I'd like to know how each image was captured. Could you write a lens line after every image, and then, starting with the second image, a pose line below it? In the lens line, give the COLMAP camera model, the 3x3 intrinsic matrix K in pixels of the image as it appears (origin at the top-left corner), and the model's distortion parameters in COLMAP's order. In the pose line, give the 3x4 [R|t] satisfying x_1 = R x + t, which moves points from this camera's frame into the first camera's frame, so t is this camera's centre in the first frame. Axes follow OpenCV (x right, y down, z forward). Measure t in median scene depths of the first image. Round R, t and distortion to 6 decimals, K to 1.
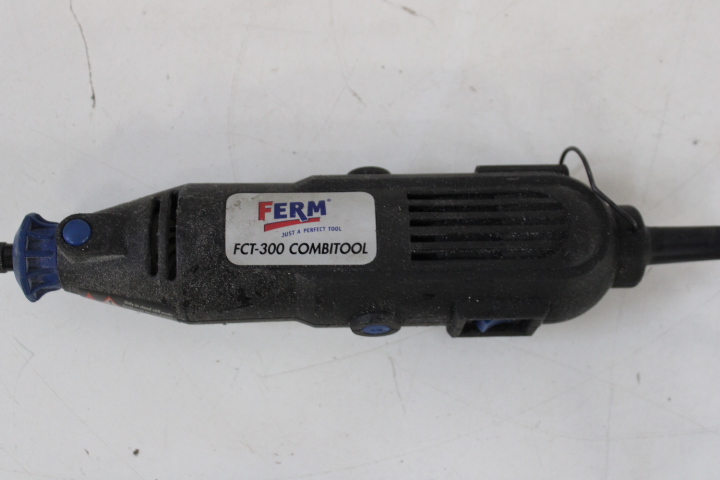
lens RADIAL K [[956.5, 0, 358.3], [0, 956.5, 239.9], [0, 0, 1]] dist [-0.067454, 0.000000]
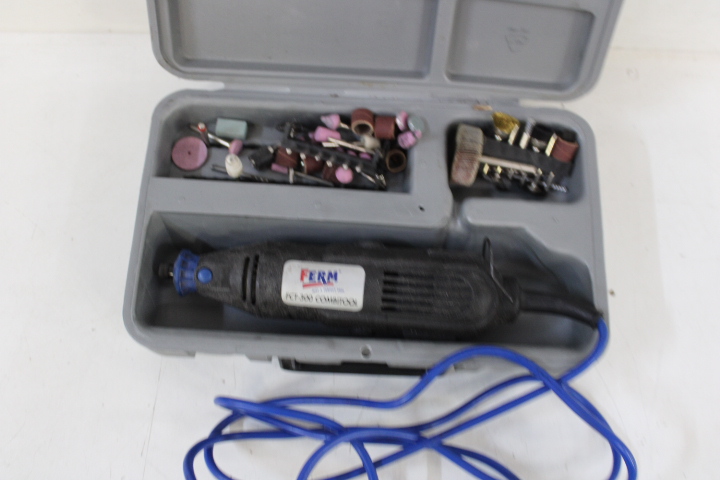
lens RADIAL K [[737.7, 0, 359.3], [0, 737.7, 240.7], [0, 0, 1]] dist [-0.099186, 0.000000]
pose [[0.985210, 0.121826, -0.120500, 0.165514], [-0.068262, 0.924055, 0.376115, -0.620497], [0.157169, -0.362327, 0.918704, -0.248542]]
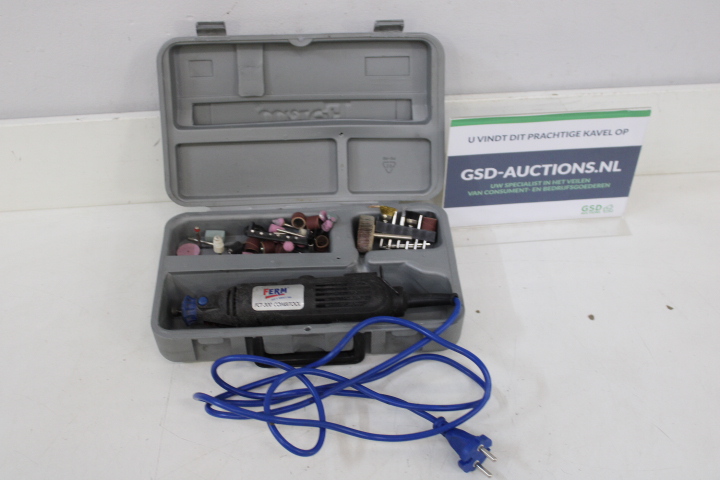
lens RADIAL K [[910.8, 0, 366.0], [0, 910.8, 244.8], [0, 0, 1]] dist [-0.069016, 0.000000]
pose [[0.992422, -0.038432, -0.116709, 0.524920], [0.028859, 0.996162, -0.082636, 0.063311], [0.119437, 0.078642, 0.989722, -1.685114]]
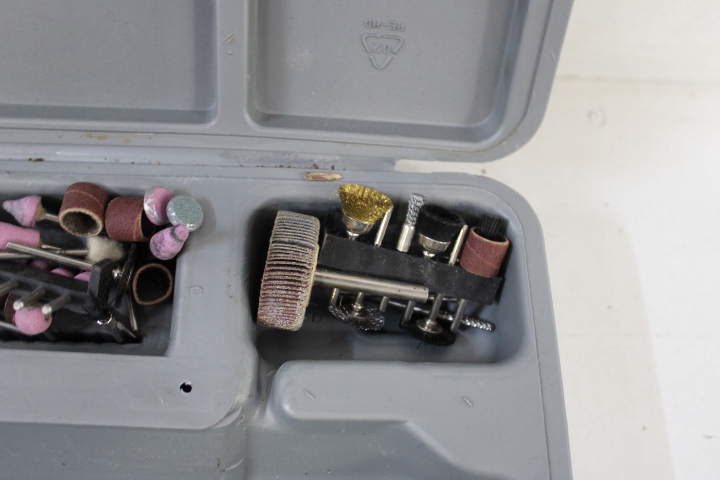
lens RADIAL K [[737.7, 0, 358.2], [0, 737.7, 238.9], [0, 0, 1]] dist [-0.099186, 0.000000]
pose [[0.994270, 0.085847, -0.063693, 0.296976], [-0.066148, 0.962179, 0.264264, -0.464015], [0.083970, -0.258537, 0.962345, 0.532003]]
